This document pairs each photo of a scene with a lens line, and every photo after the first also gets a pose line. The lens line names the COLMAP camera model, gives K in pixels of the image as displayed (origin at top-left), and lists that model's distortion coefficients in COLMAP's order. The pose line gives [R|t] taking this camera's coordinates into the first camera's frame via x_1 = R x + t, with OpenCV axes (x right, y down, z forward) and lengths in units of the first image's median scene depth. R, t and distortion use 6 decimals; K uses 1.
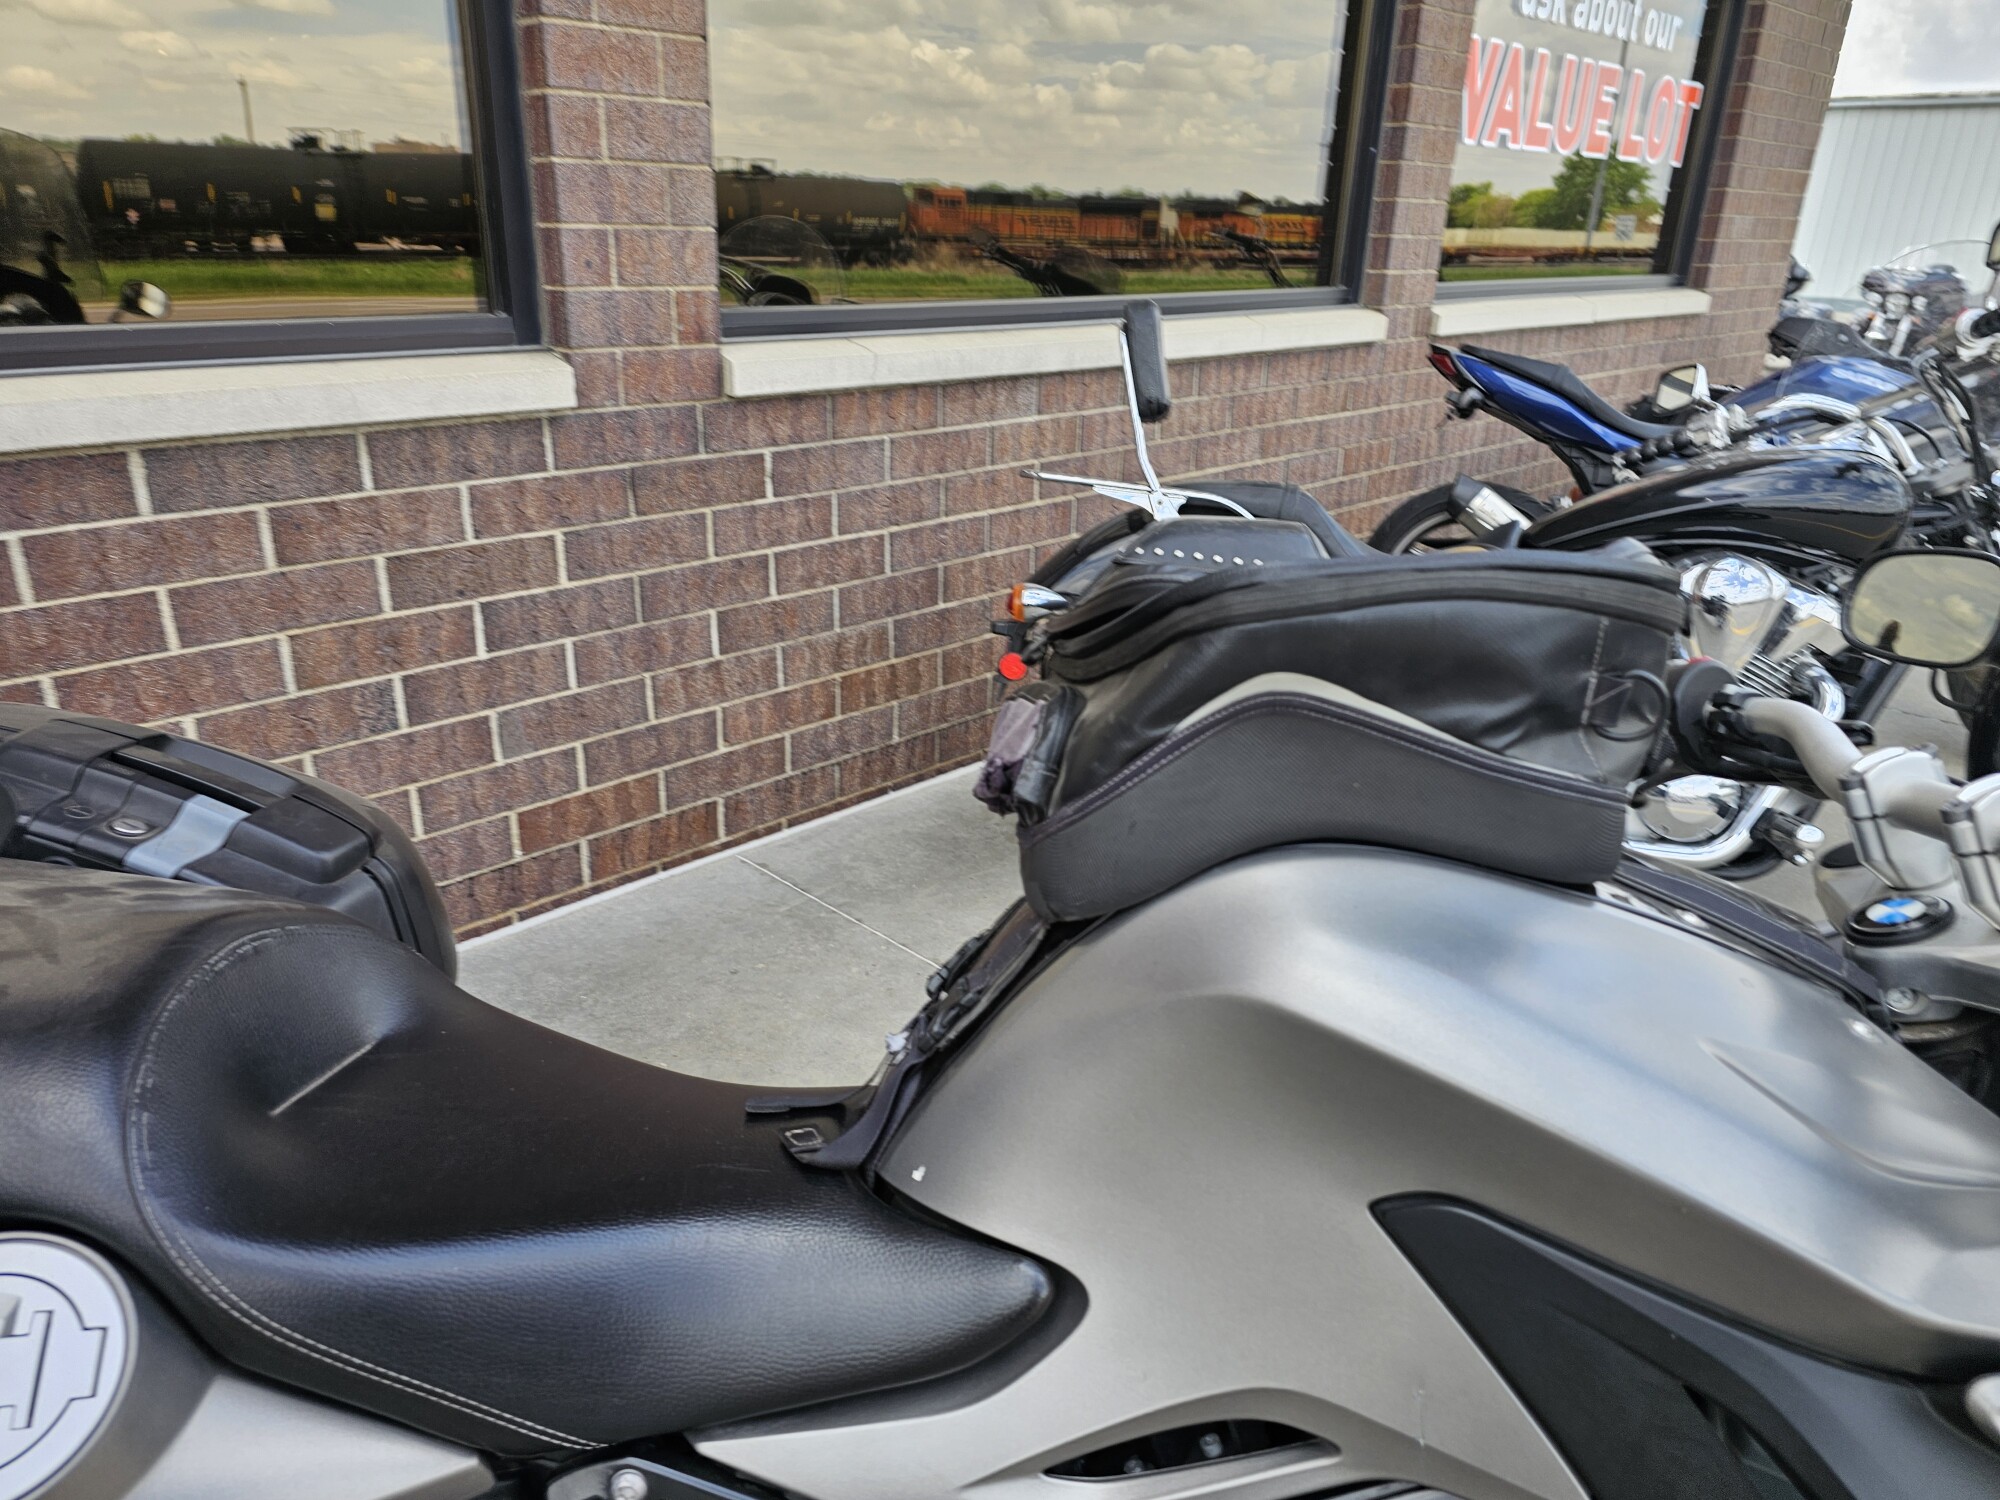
lens RADIAL K [[1371.0, 0, 956.5], [0, 1371.0, 764.0], [0, 0, 1]] dist [0.076726, -0.095834]
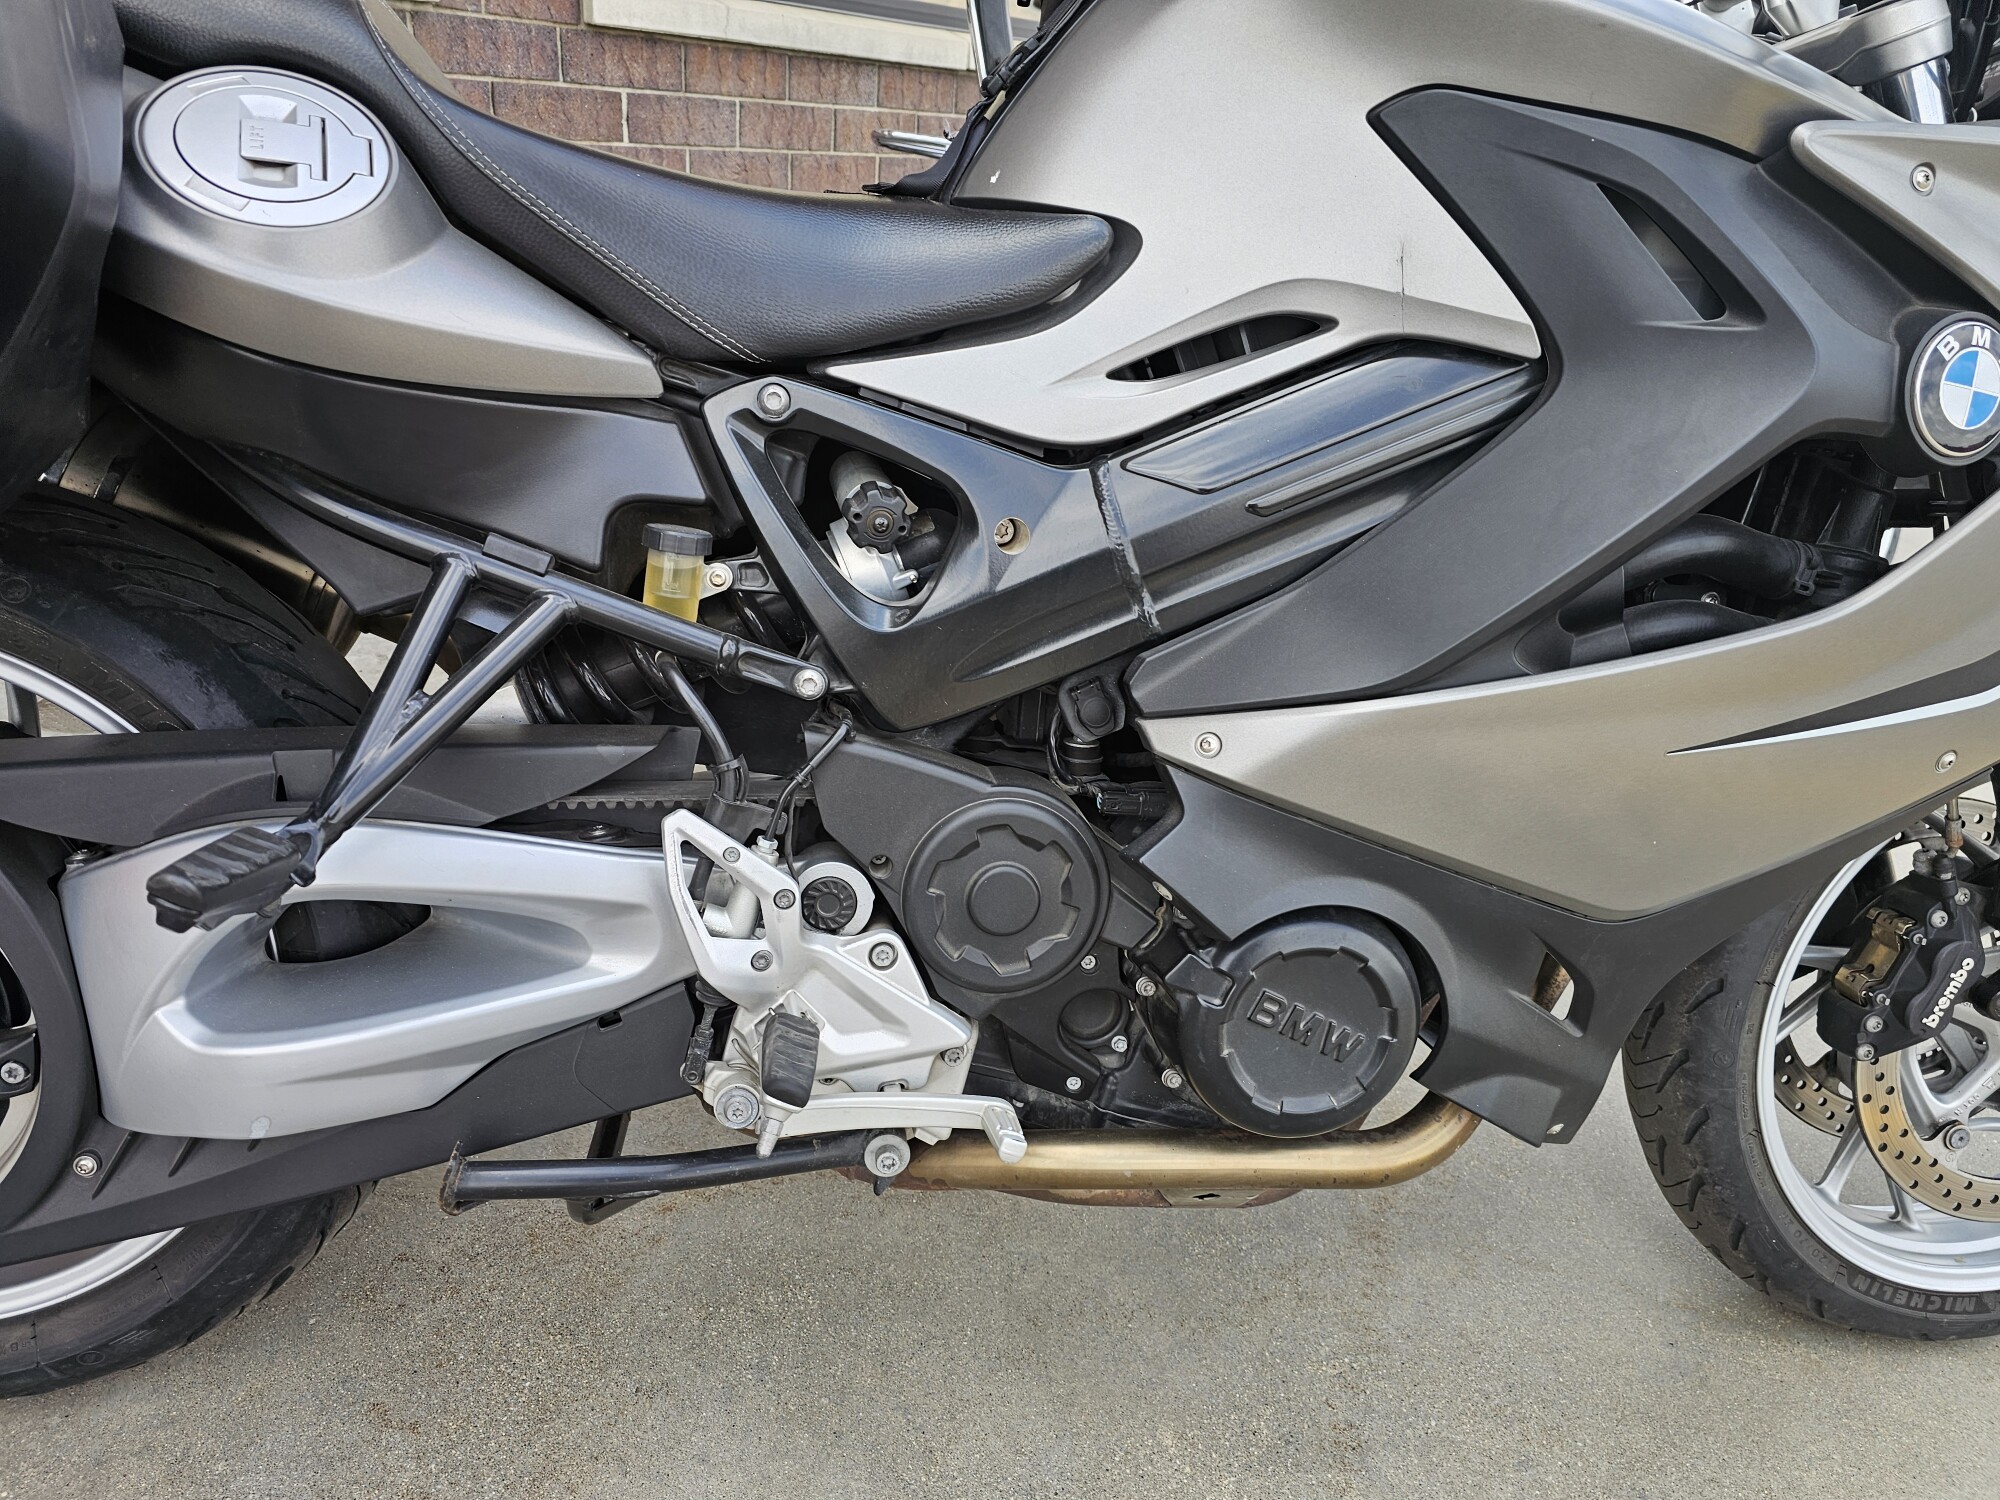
lens RADIAL K [[1367.0, 0, 933.6], [0, 1367.0, 733.0], [0, 0, 1]] dist [0.064710, -0.077932]
pose [[0.989114, -0.006115, 0.147023, -0.069274], [-0.003495, 0.997878, 0.065011, 0.184739], [-0.147109, -0.064817, 0.986994, -0.061489]]
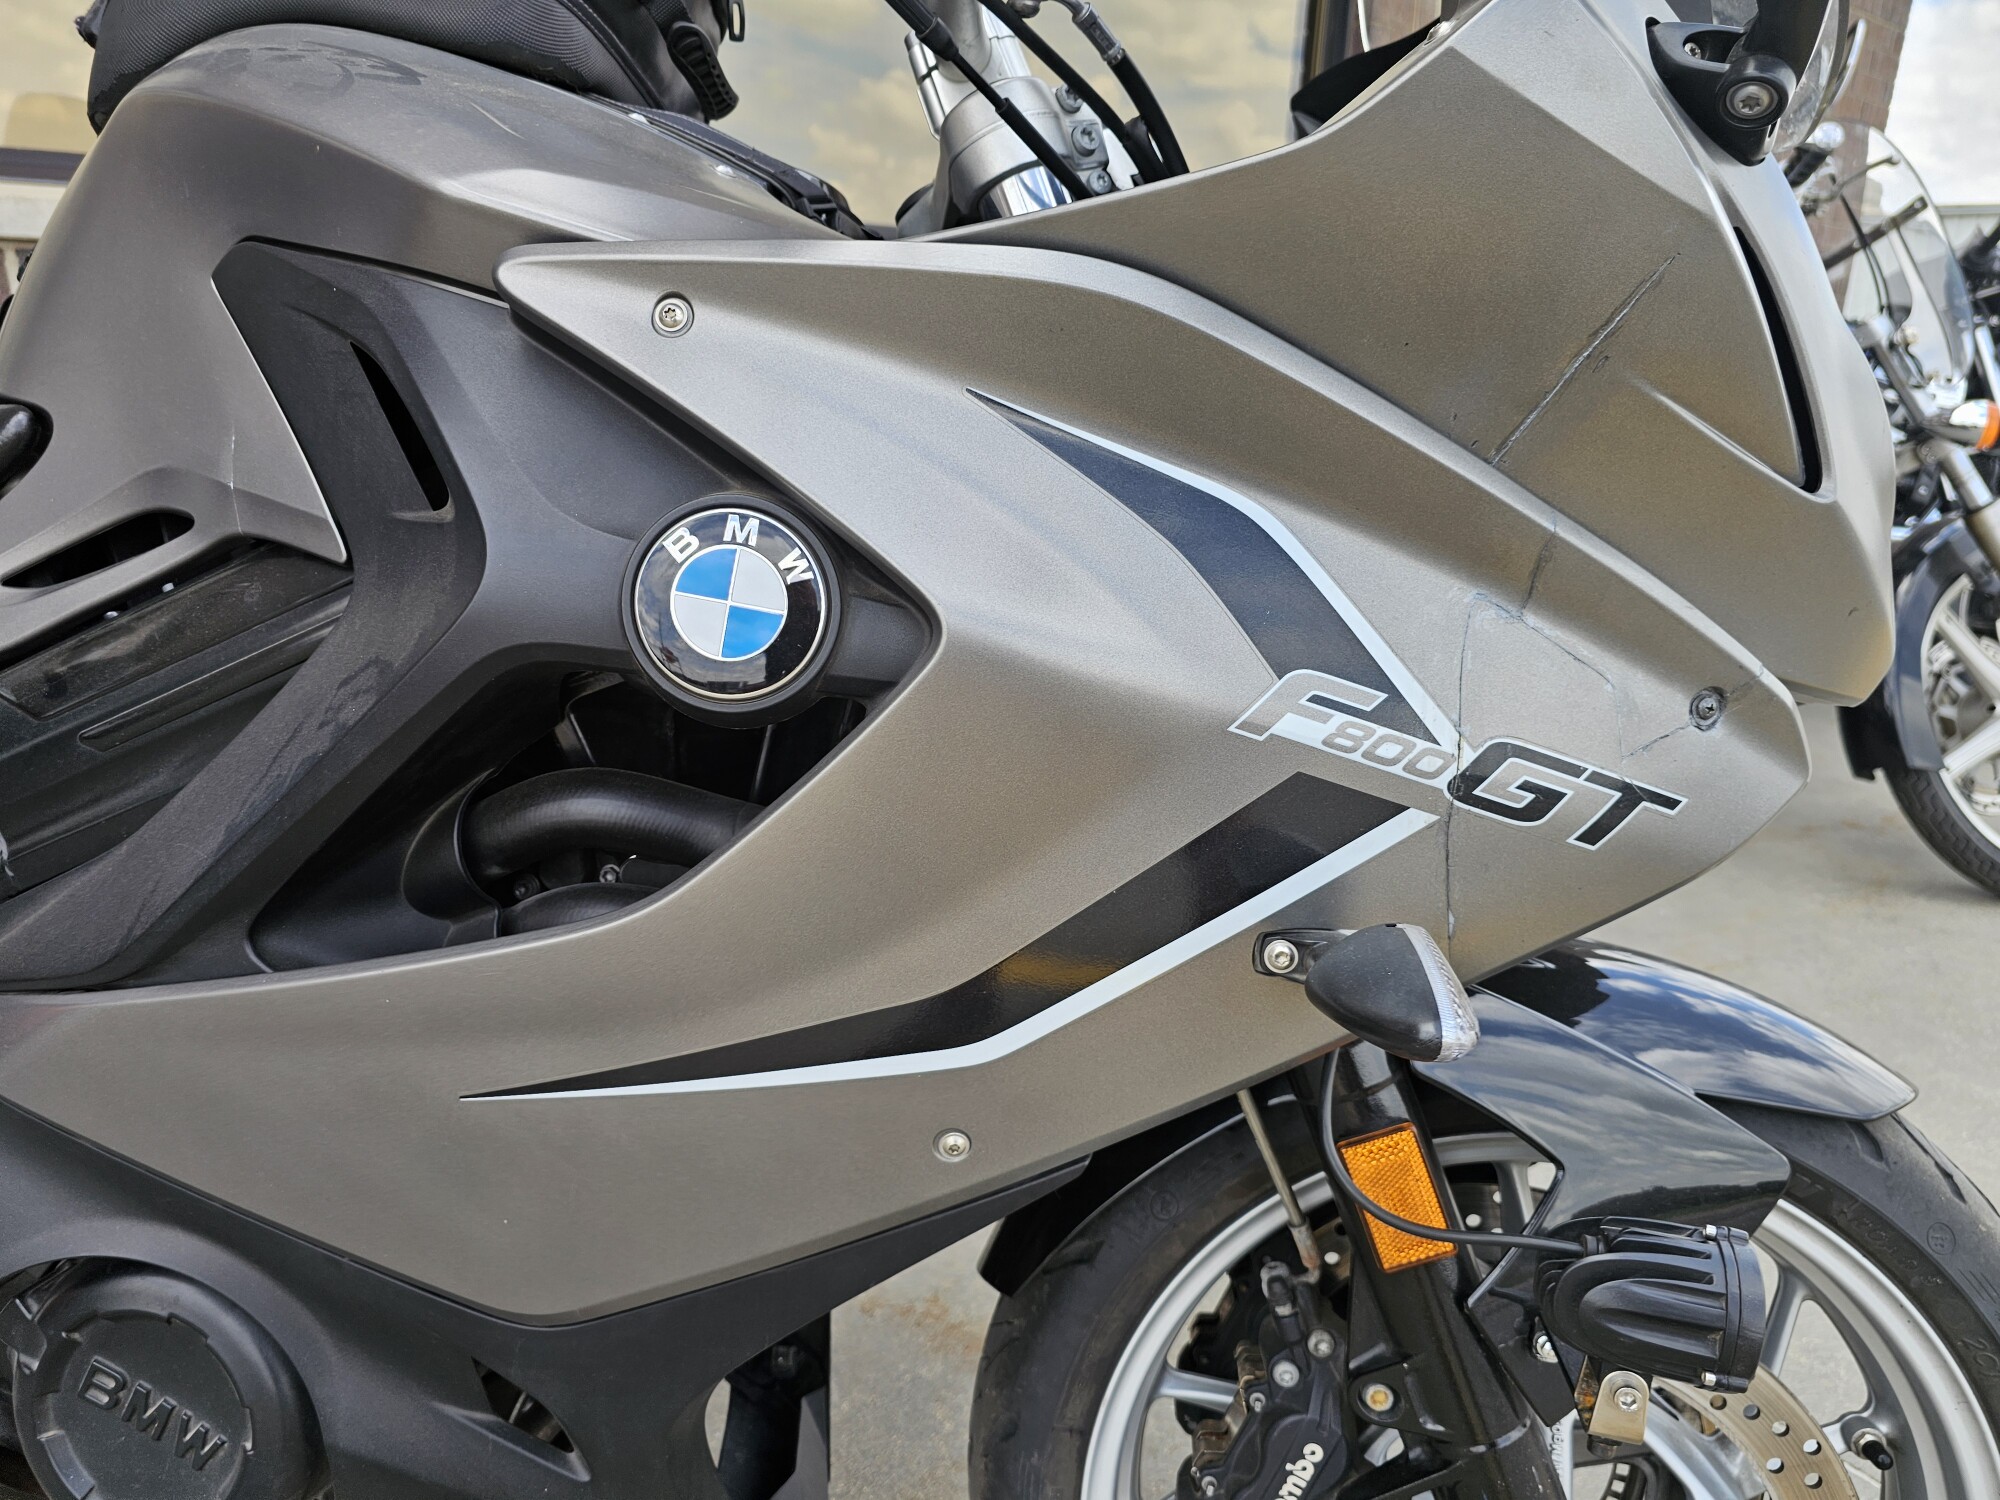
lens RADIAL K [[1364.4, 0, 942.9], [0, 1364.4, 770.3], [0, 0, 1]] dist [0.040944, -0.043903]
pose [[0.993178, 0.051790, -0.104476, 0.225693], [-0.059218, 0.995836, -0.069304, 0.167900], [0.100451, 0.075018, 0.992110, 0.001160]]
